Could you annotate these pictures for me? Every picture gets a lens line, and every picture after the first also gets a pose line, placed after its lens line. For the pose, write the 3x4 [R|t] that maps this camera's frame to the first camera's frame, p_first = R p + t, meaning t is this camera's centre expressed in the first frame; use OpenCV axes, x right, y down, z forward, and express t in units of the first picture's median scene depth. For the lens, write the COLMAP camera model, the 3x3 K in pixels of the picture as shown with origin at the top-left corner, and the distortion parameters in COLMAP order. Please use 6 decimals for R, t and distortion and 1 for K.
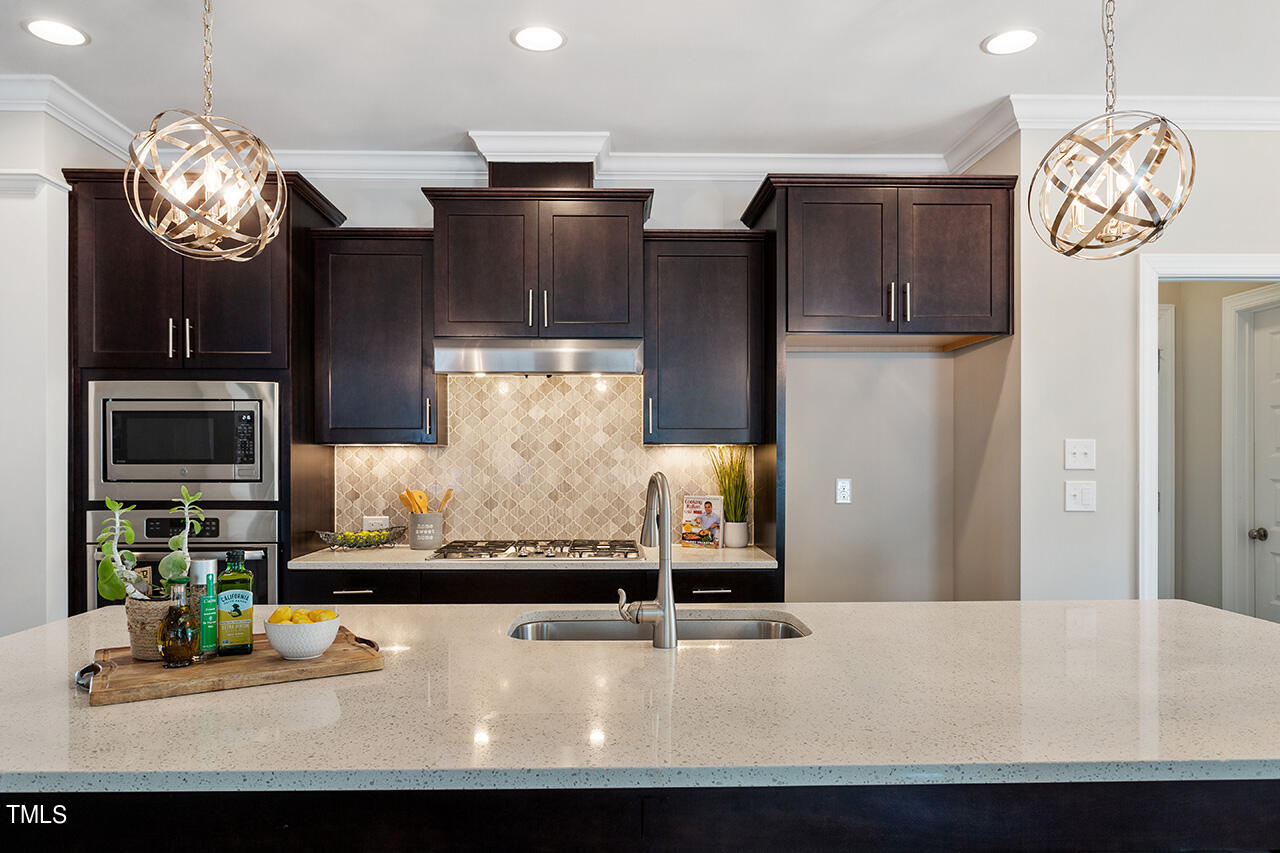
lens RADIAL K [[859.6, 0, 637.4], [0, 859.6, 464.7], [0, 0, 1]] dist [-0.001745, 0.000128]
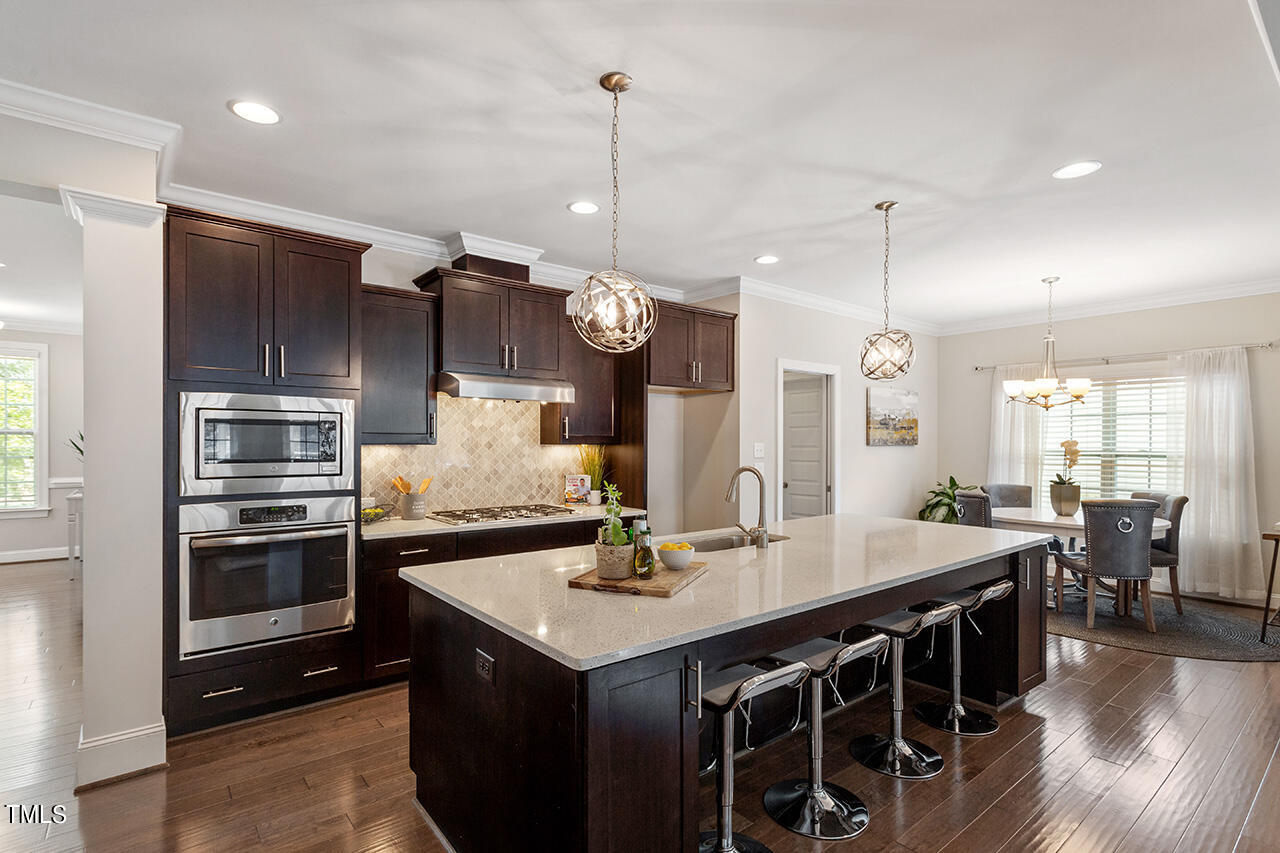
lens RADIAL K [[612.0, 0, 641.0], [0, 612.0, 447.1], [0, 0, 1]] dist [0.000929, 0.000029]
pose [[0.793963, -0.002329, 0.607962, -0.603416], [0.000807, 0.999996, 0.002776, -0.023760], [-0.607966, -0.001714, 0.793962, -0.018364]]
